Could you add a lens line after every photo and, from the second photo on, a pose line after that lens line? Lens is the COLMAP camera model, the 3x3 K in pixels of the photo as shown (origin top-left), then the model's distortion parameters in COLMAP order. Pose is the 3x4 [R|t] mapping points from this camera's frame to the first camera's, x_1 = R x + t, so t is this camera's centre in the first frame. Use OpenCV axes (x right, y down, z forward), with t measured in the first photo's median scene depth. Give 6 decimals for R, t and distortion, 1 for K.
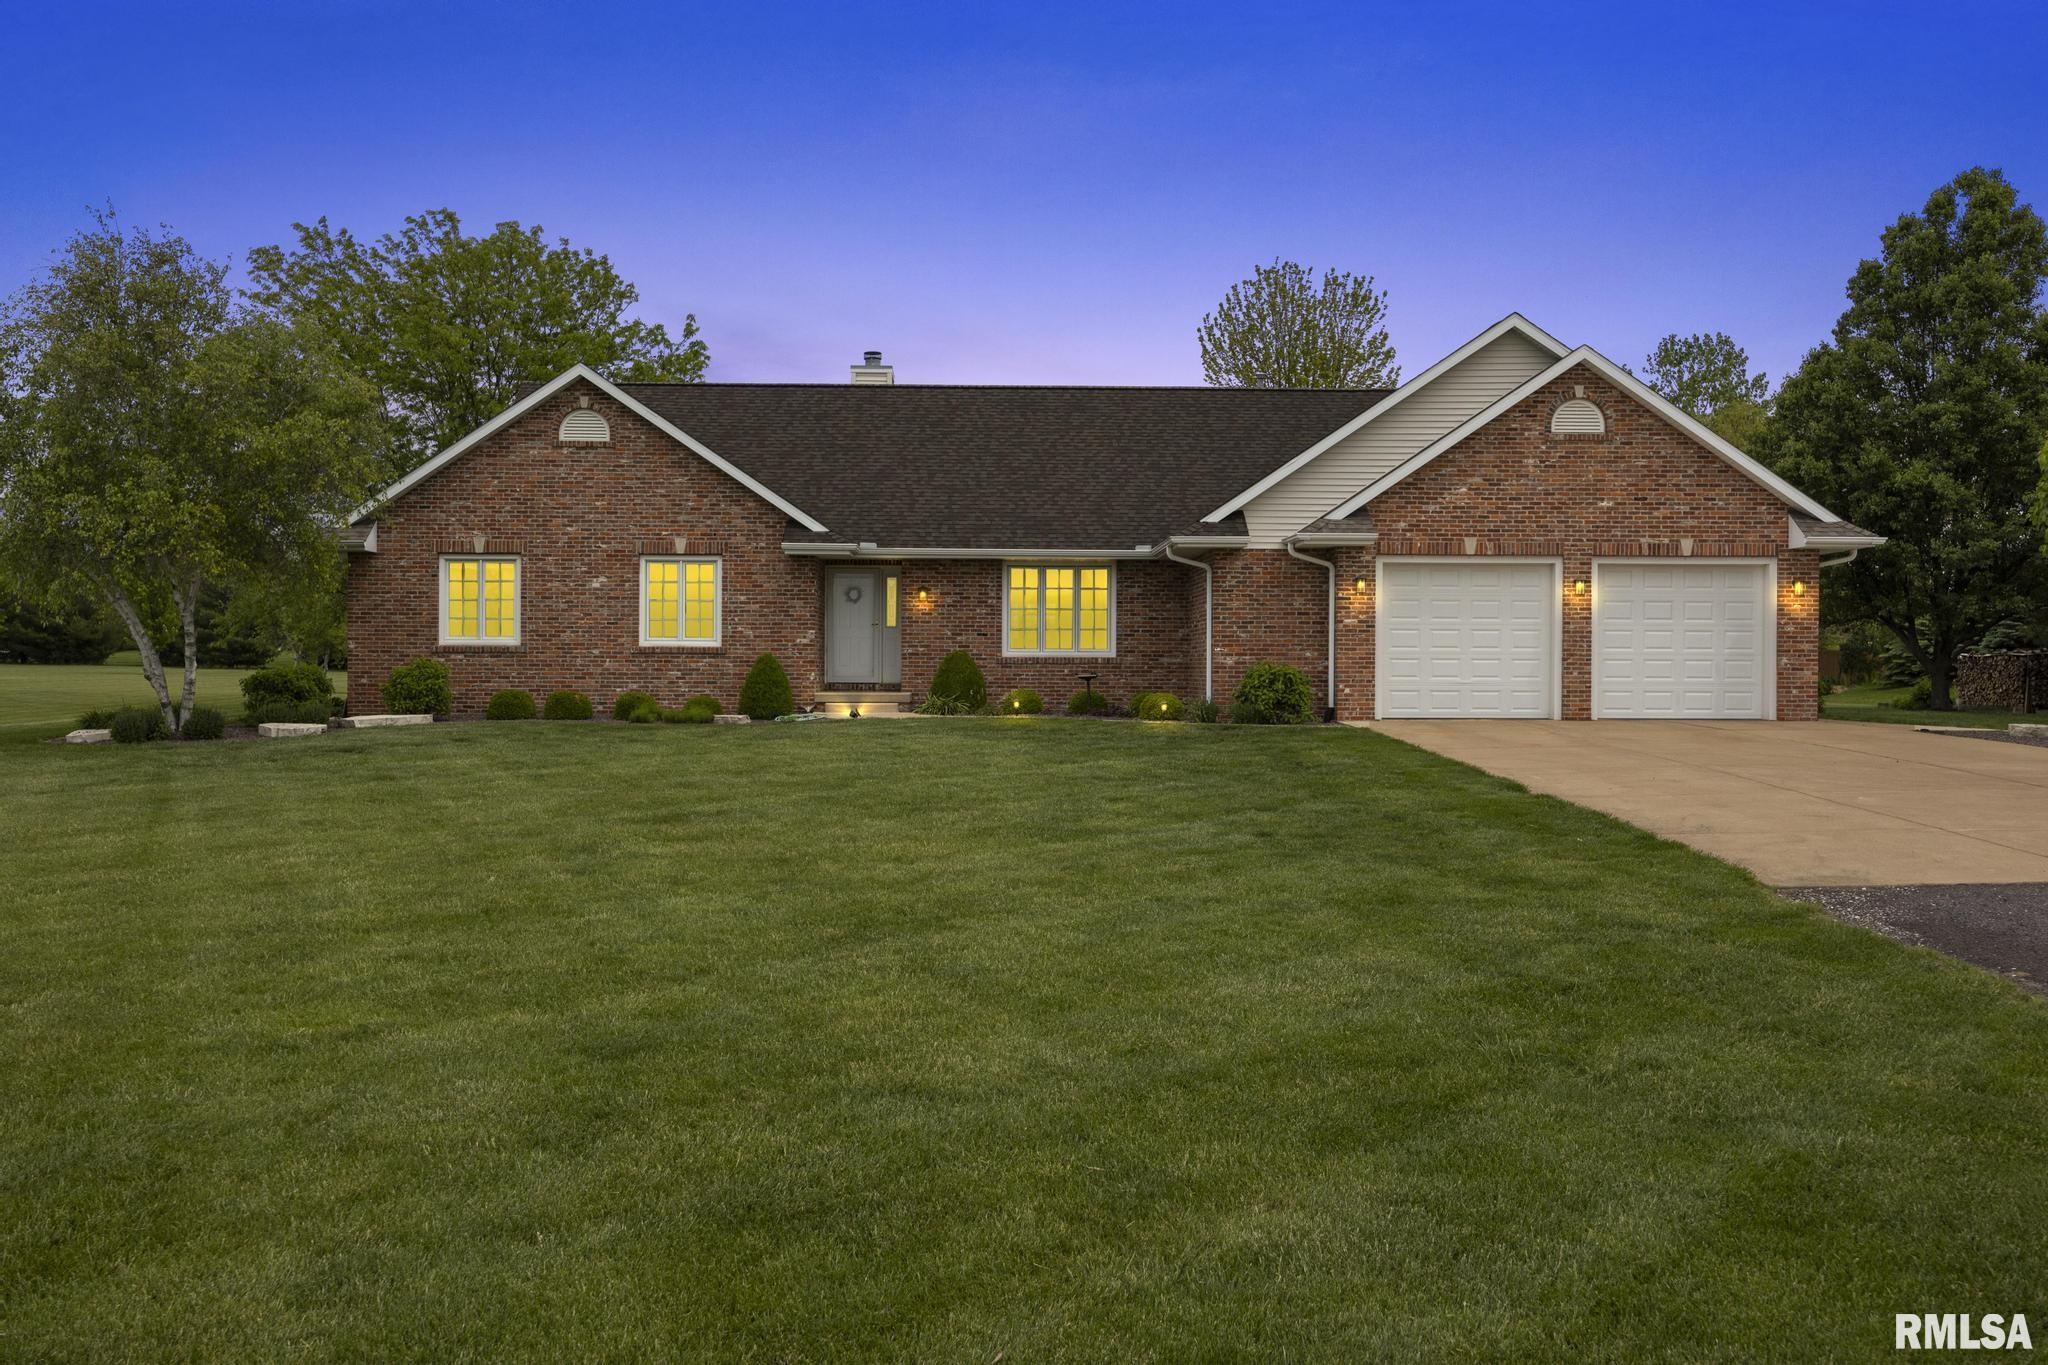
lens RADIAL K [[1920.2, 0, 1022.6], [0, 1920.2, 683.4], [0, 0, 1]] dist [0.030130, 0.000000]
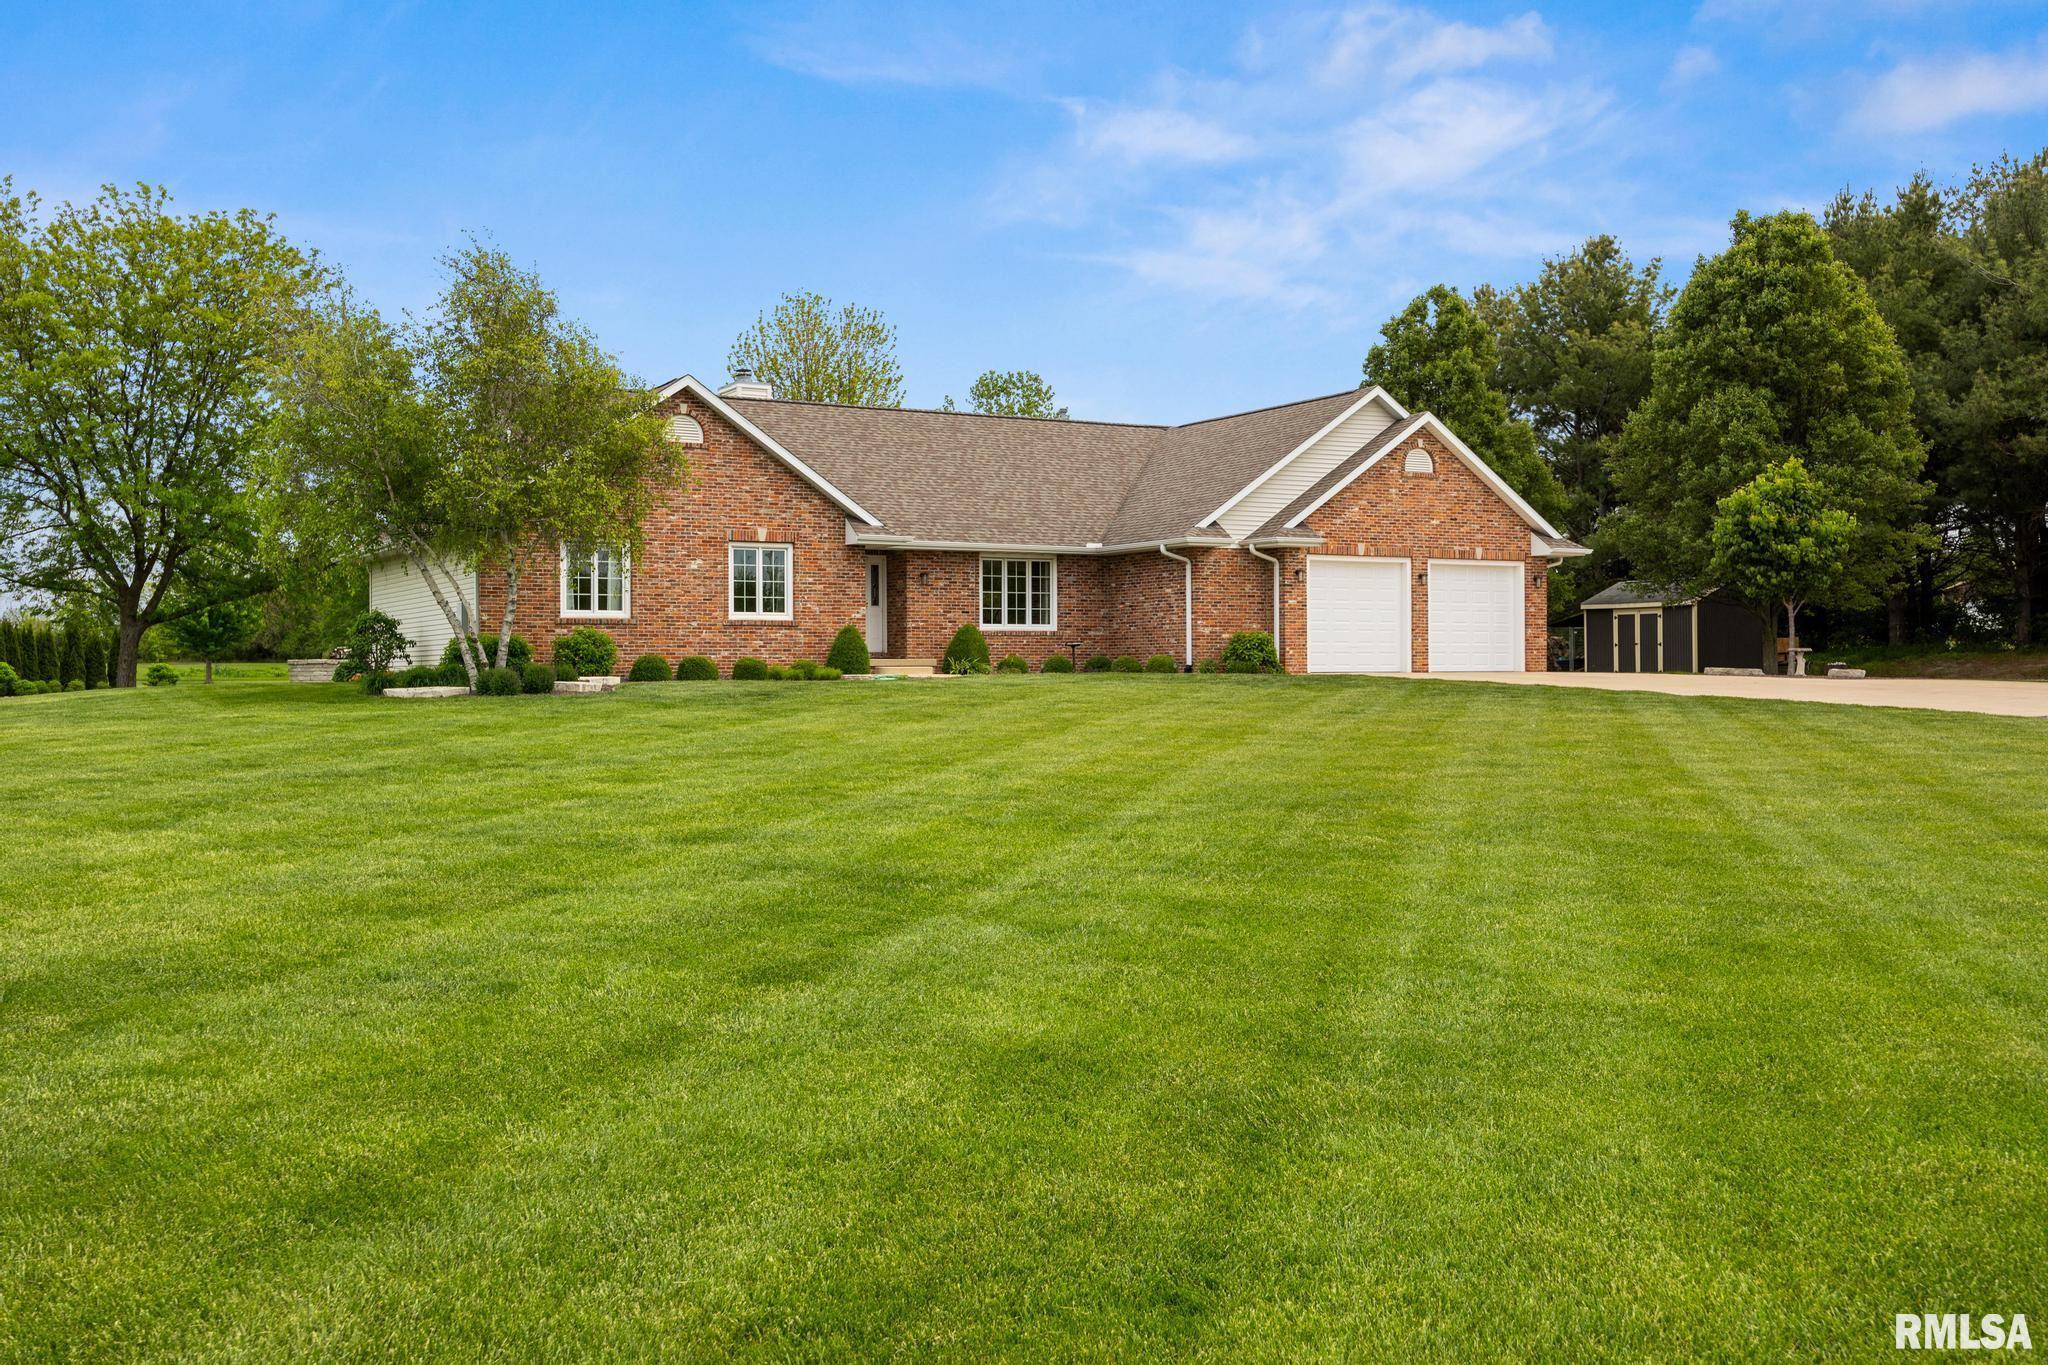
lens RADIAL K [[1920.2, 0, 1027.6], [0, 1920.2, 677.3], [0, 0, 1]] dist [0.030130, 0.000000]
pose [[0.888379, -0.009241, 0.459017, -0.578696], [0.011364, 0.999934, -0.001864, 0.020394], [-0.458970, 0.006872, 0.888425, -0.126131]]
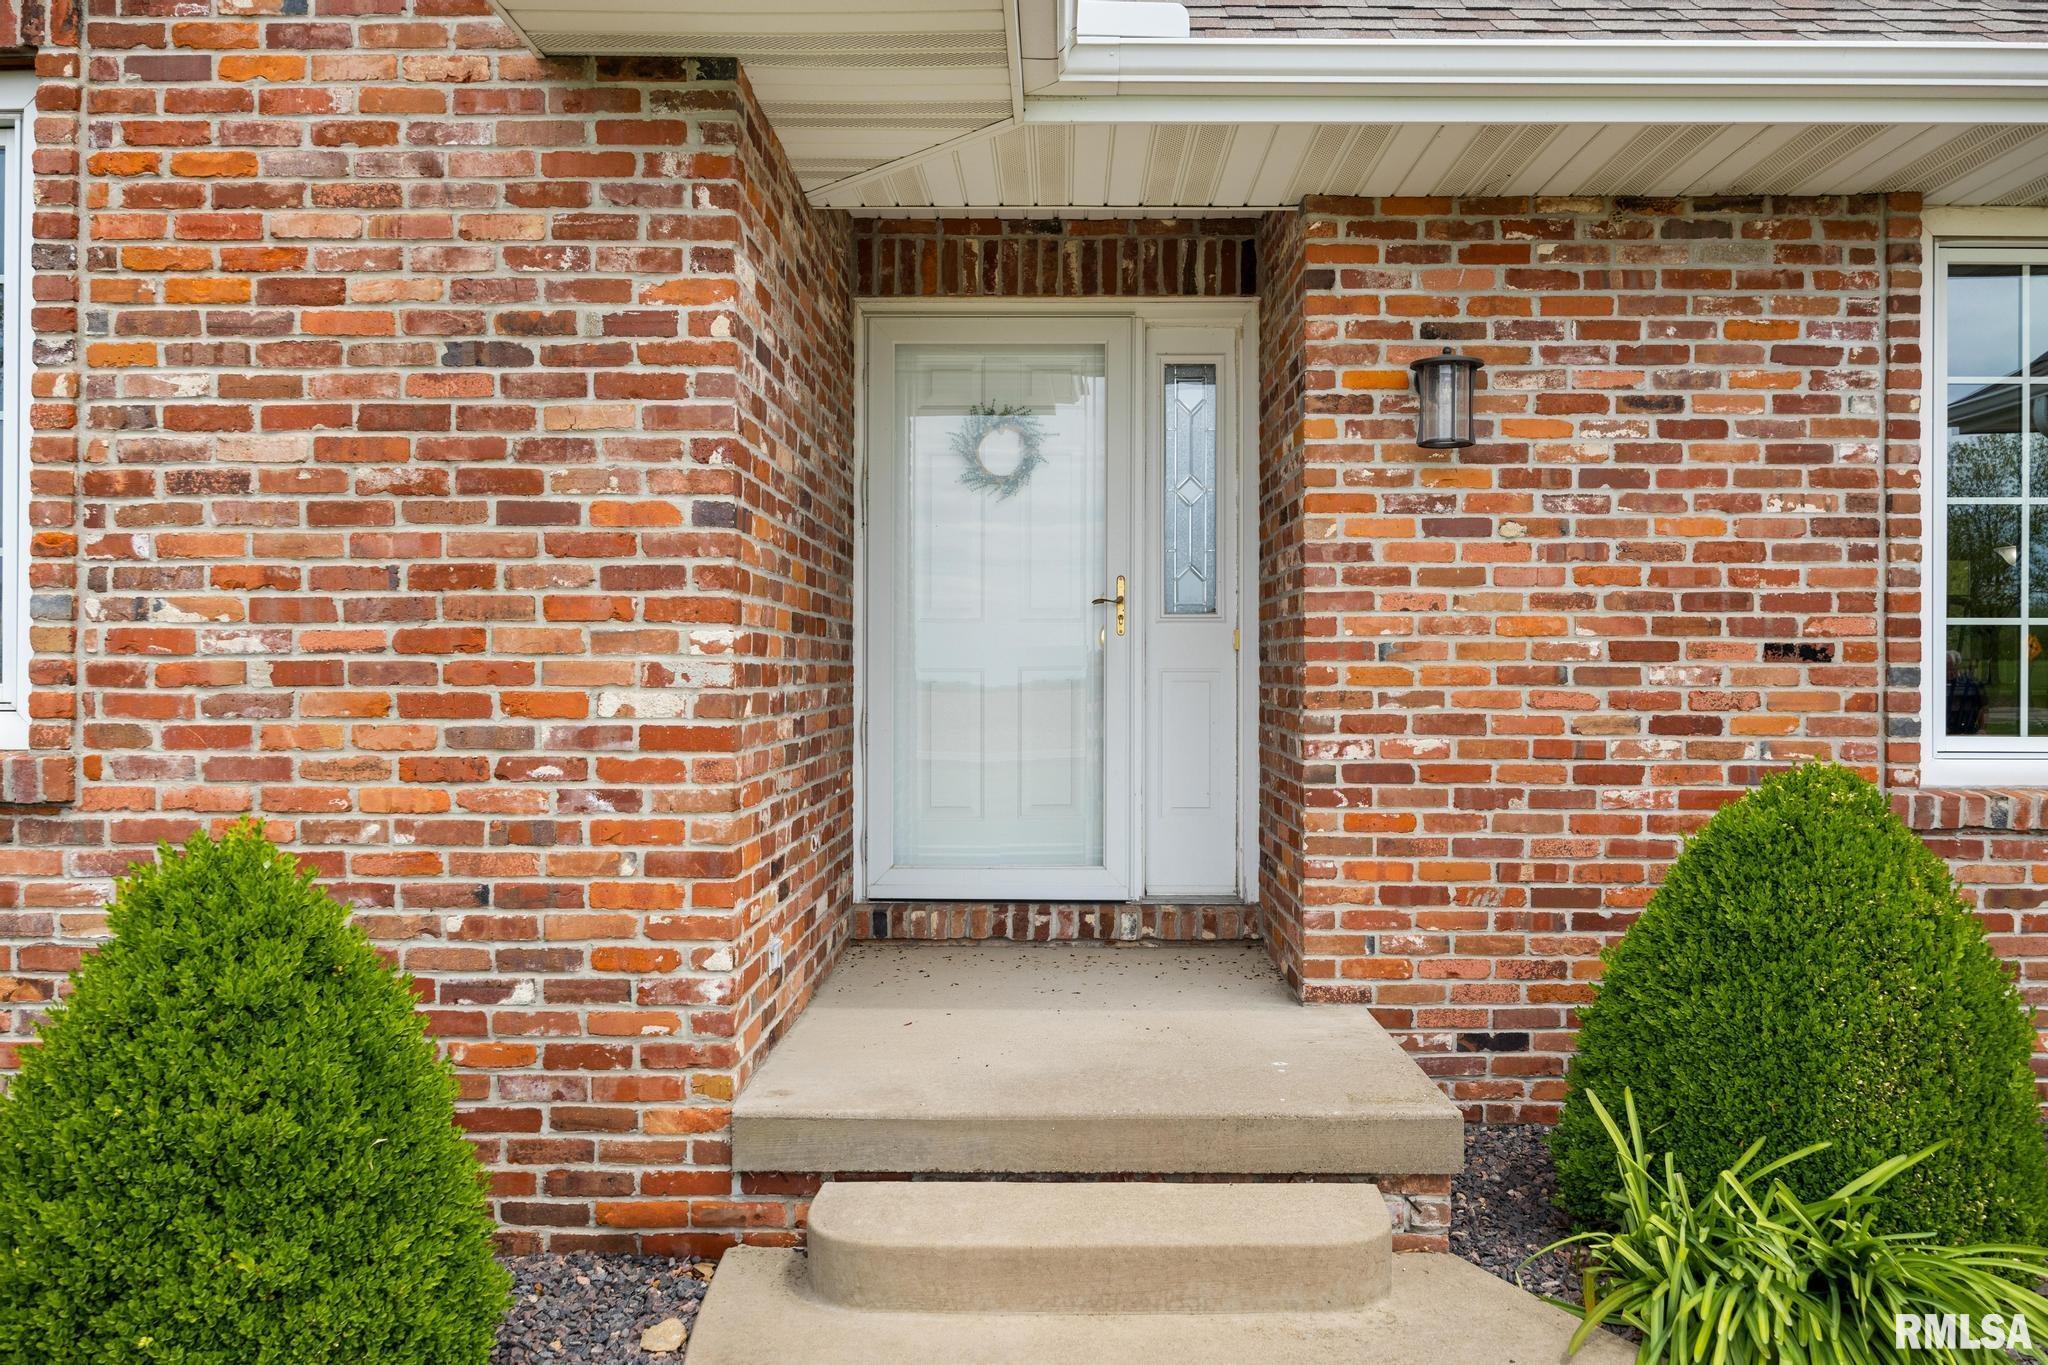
lens RADIAL K [[1565.5, 0, 1020.9], [0, 1565.5, 686.5], [0, 0, 1]] dist [-0.007343, -0.002208]
pose [[0.998928, -0.003747, -0.046140, -0.084213], [0.003498, 0.999979, -0.005476, -0.022950], [0.046159, 0.005309, 0.998920, 0.900557]]
